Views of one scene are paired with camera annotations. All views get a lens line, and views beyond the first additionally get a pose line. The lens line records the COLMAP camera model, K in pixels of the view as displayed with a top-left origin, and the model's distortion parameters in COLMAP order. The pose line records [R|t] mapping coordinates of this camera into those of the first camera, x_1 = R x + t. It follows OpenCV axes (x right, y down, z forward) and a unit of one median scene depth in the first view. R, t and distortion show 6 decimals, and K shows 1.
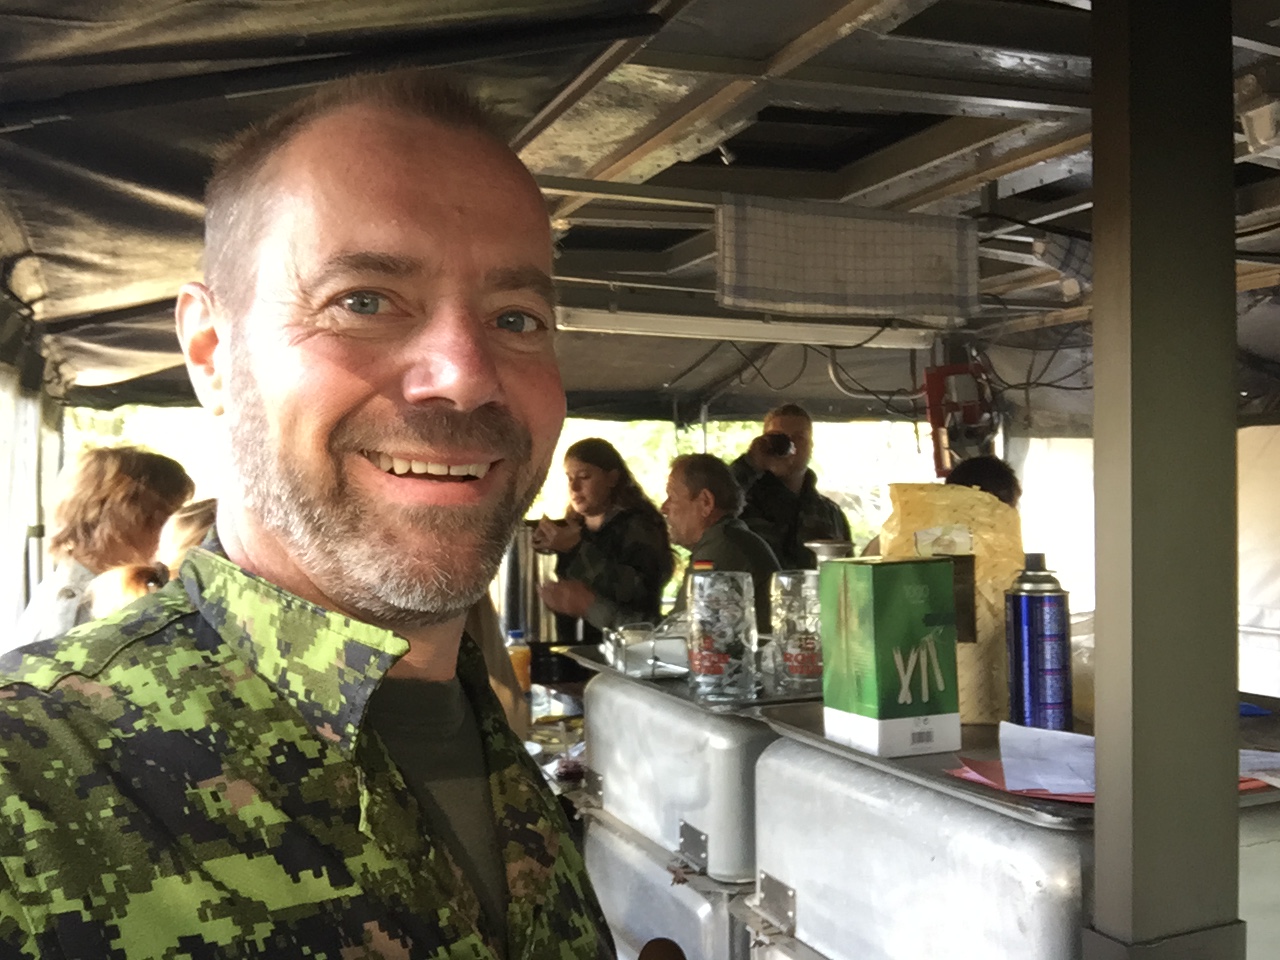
lens RADIAL K [[1152.0, 0, 639.2], [0, 1152.0, 482.7], [0, 0, 1]] dist [-0.008426, 0.014064]
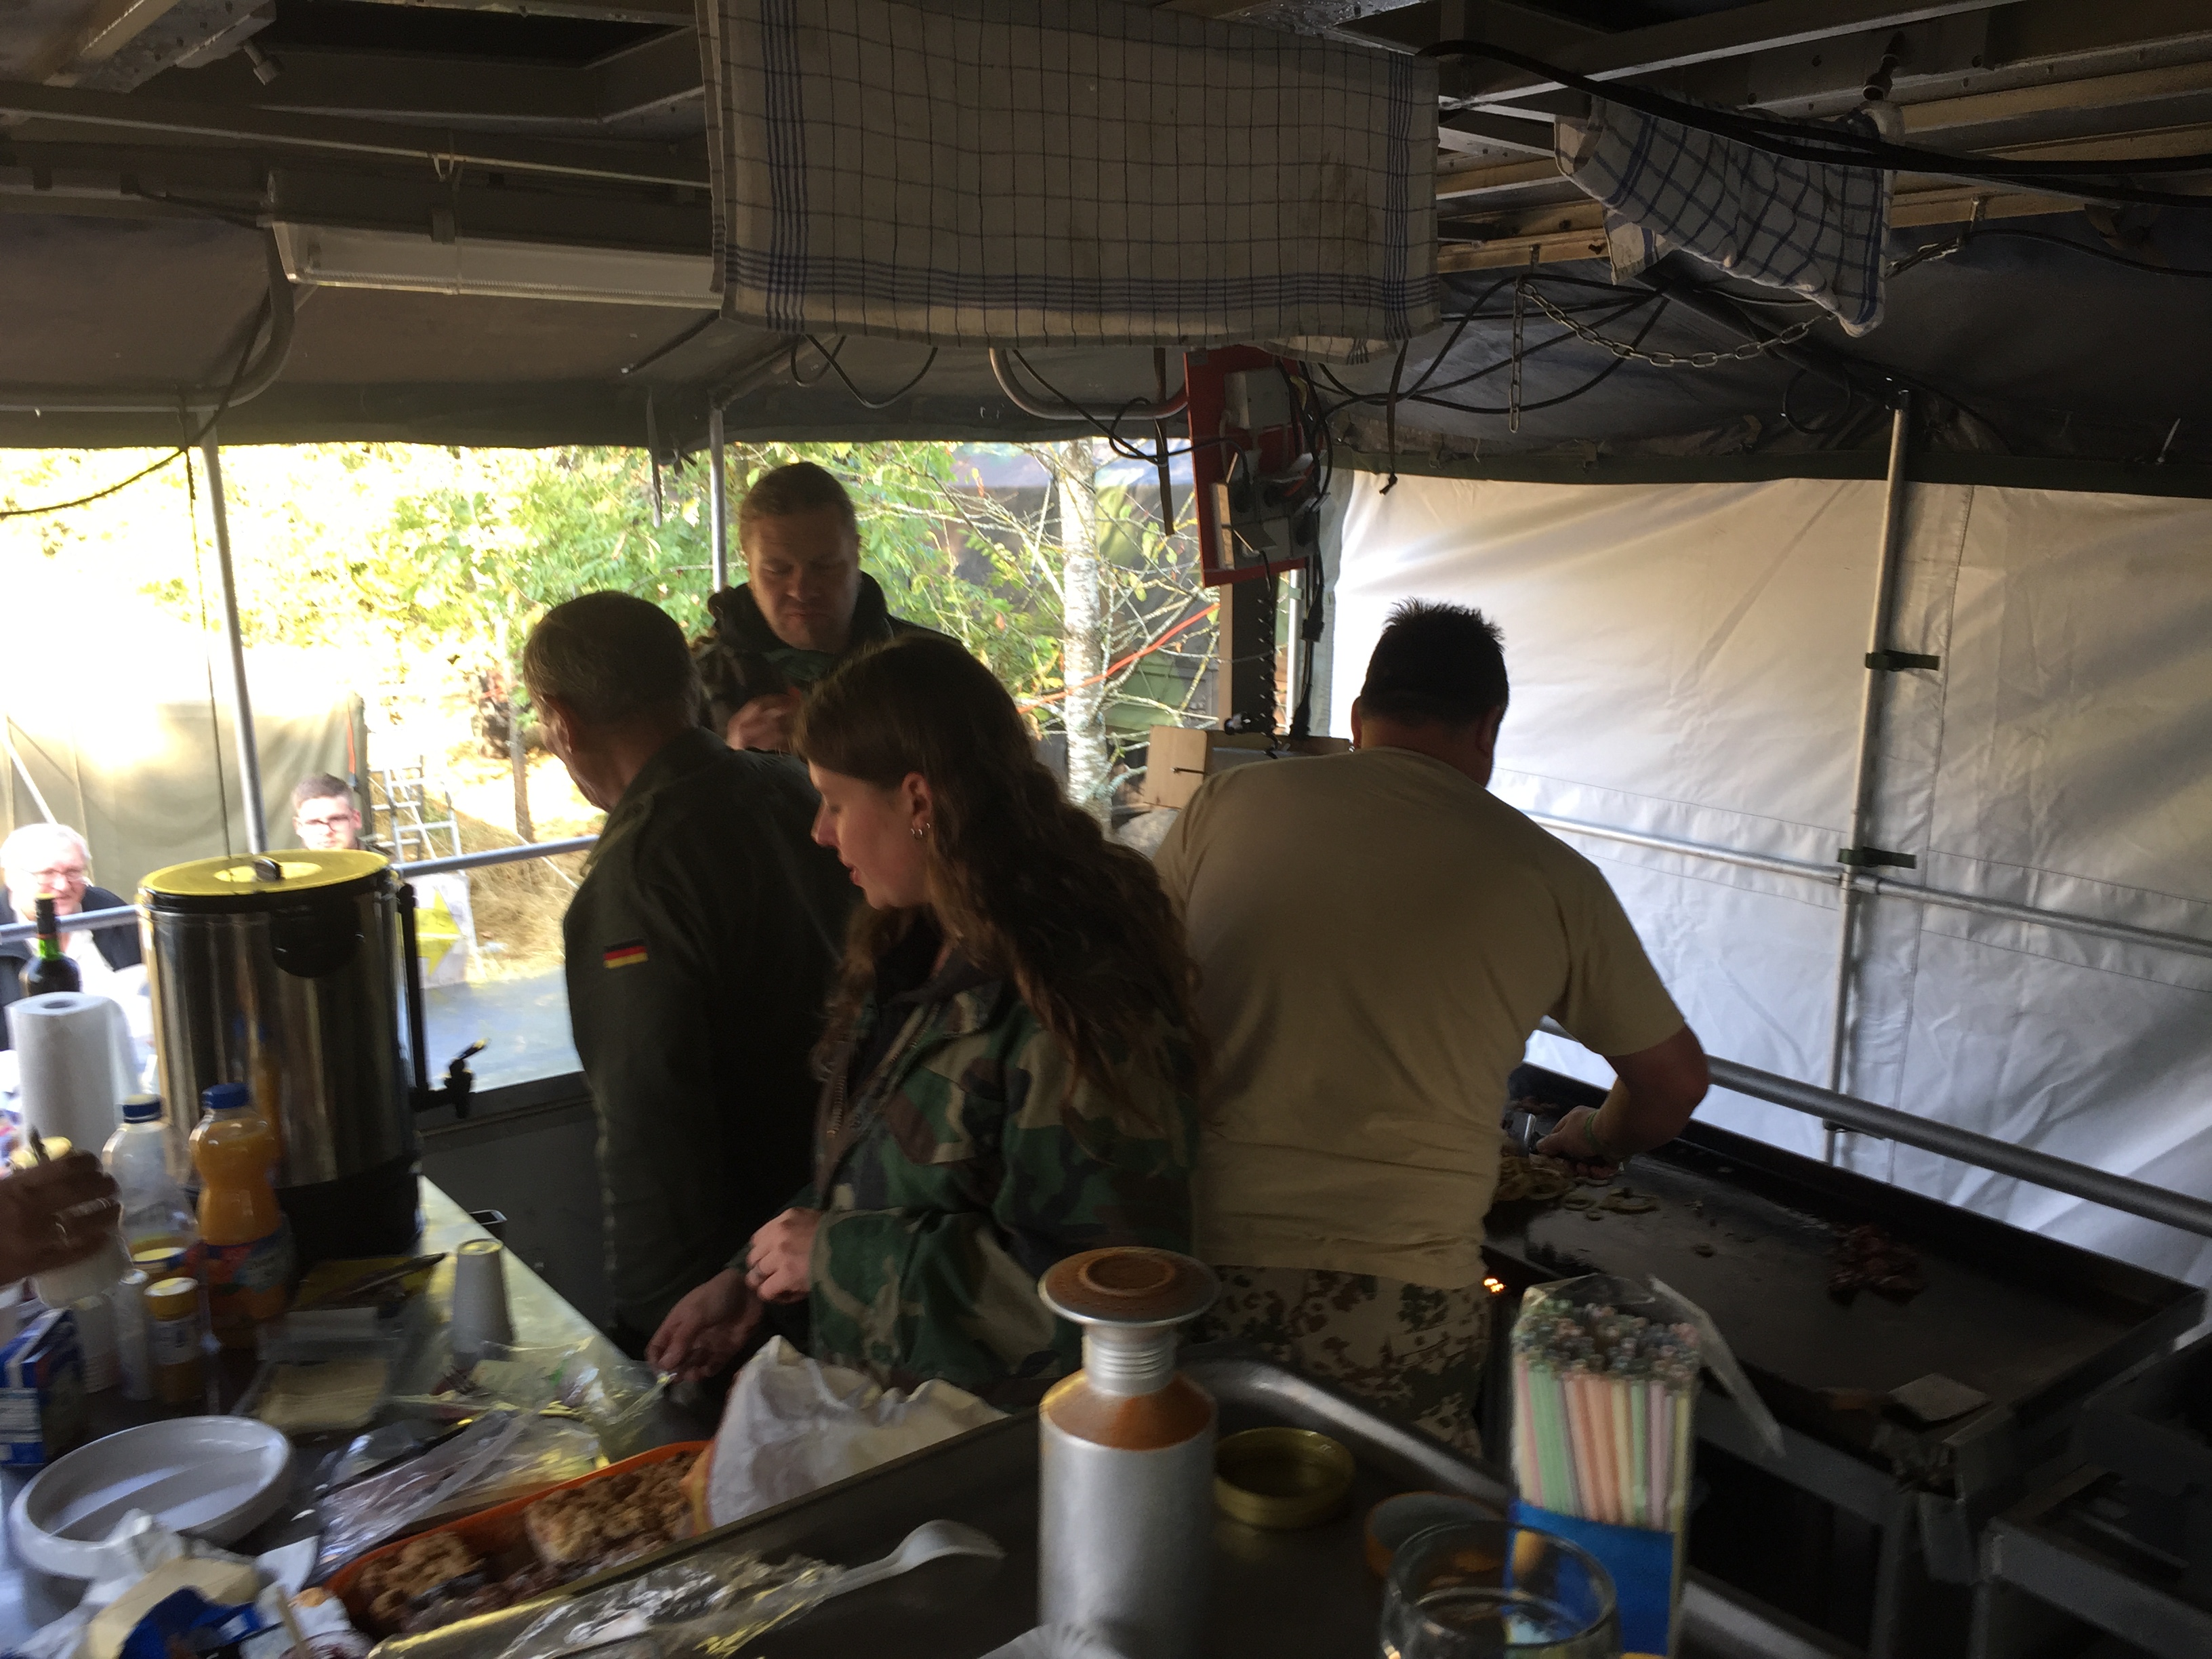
lens RADIAL K [[1837.1, 0, 1115.9], [0, 1837.1, 822.9], [0, 0, 1]] dist [0.059003, -0.022195]
pose [[0.967476, -0.046342, 0.248683, 0.029419], [-0.005790, 0.978762, 0.204917, -0.086760], [-0.252897, -0.199692, 0.946661, 0.327962]]
